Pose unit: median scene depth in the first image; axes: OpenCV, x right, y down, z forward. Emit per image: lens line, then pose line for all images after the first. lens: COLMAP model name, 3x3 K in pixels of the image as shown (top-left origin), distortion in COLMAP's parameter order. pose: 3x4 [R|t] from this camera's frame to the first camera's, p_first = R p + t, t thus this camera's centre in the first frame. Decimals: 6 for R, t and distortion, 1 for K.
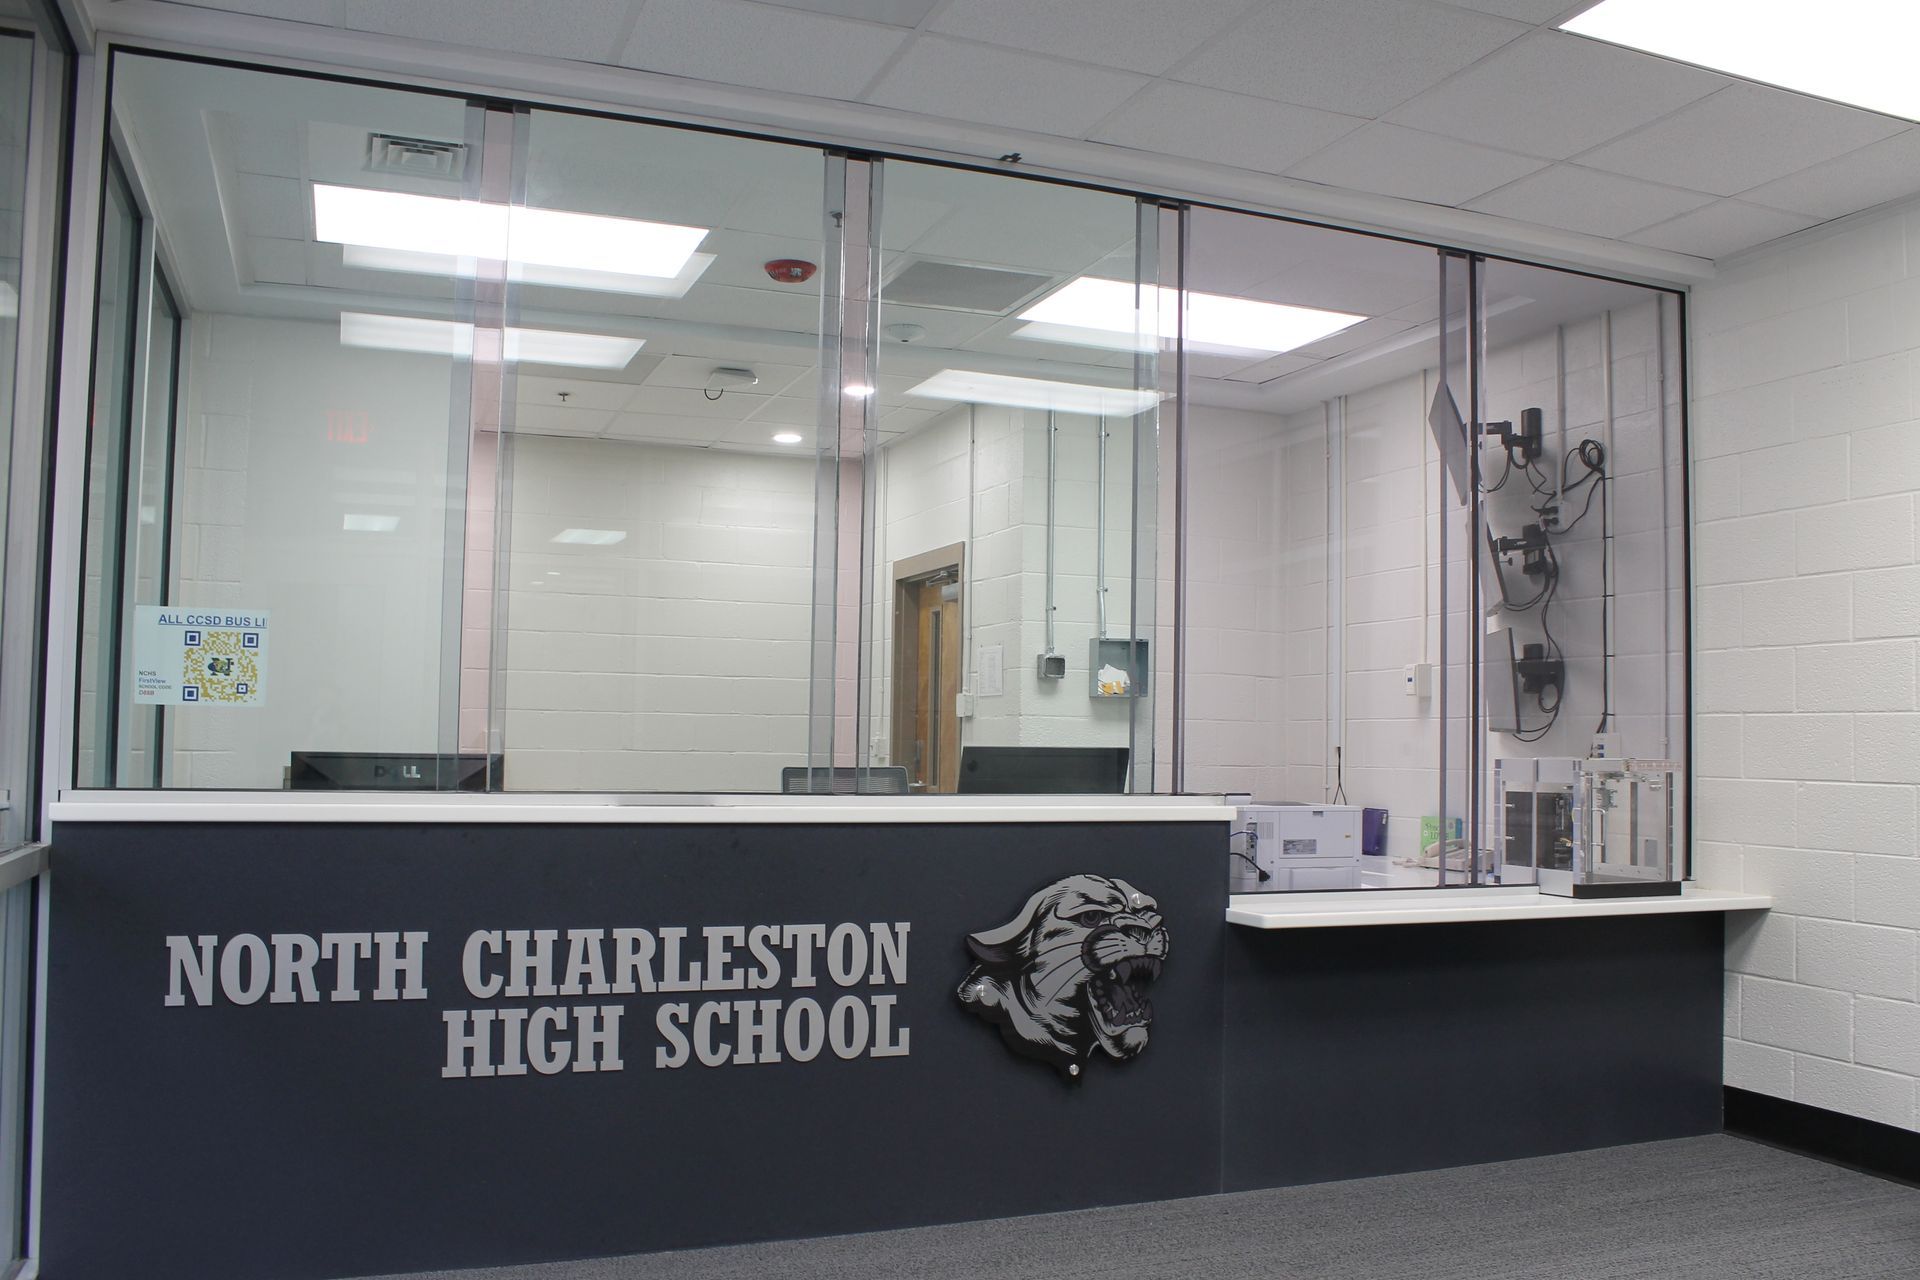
lens RADIAL K [[1645.3, 0, 948.1], [0, 1645.3, 645.1], [0, 0, 1]] dist [-0.113549, 0.127389]
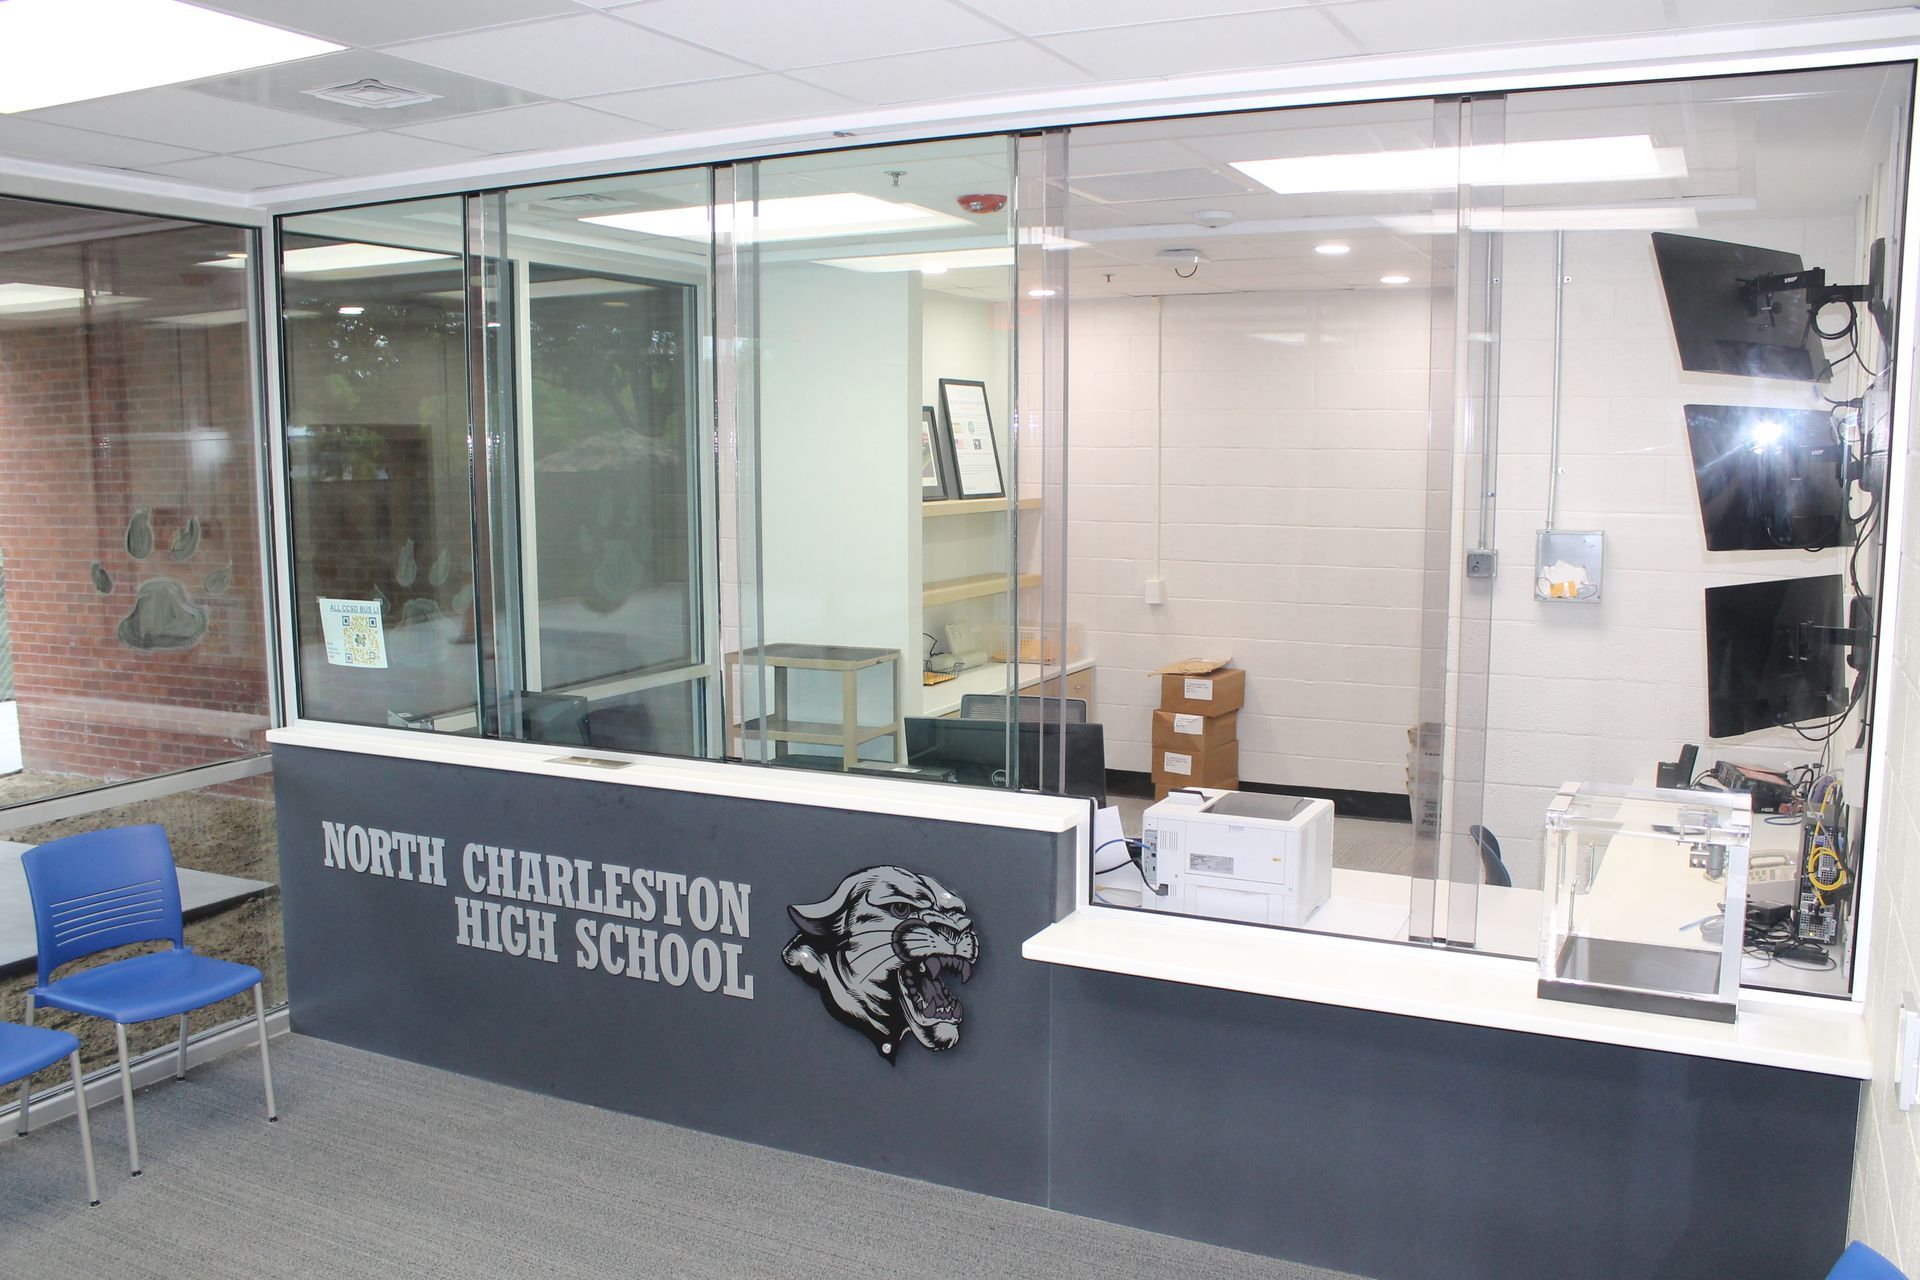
lens RADIAL K [[1645.3, 0, 947.6], [0, 1645.3, 631.7], [0, 0, 1]] dist [-0.113549, 0.127389]
pose [[0.652645, 0.065074, -0.754864, 0.902526], [0.062155, 0.988348, 0.138940, -0.149123], [0.755110, -0.137598, 0.640996, 0.415361]]
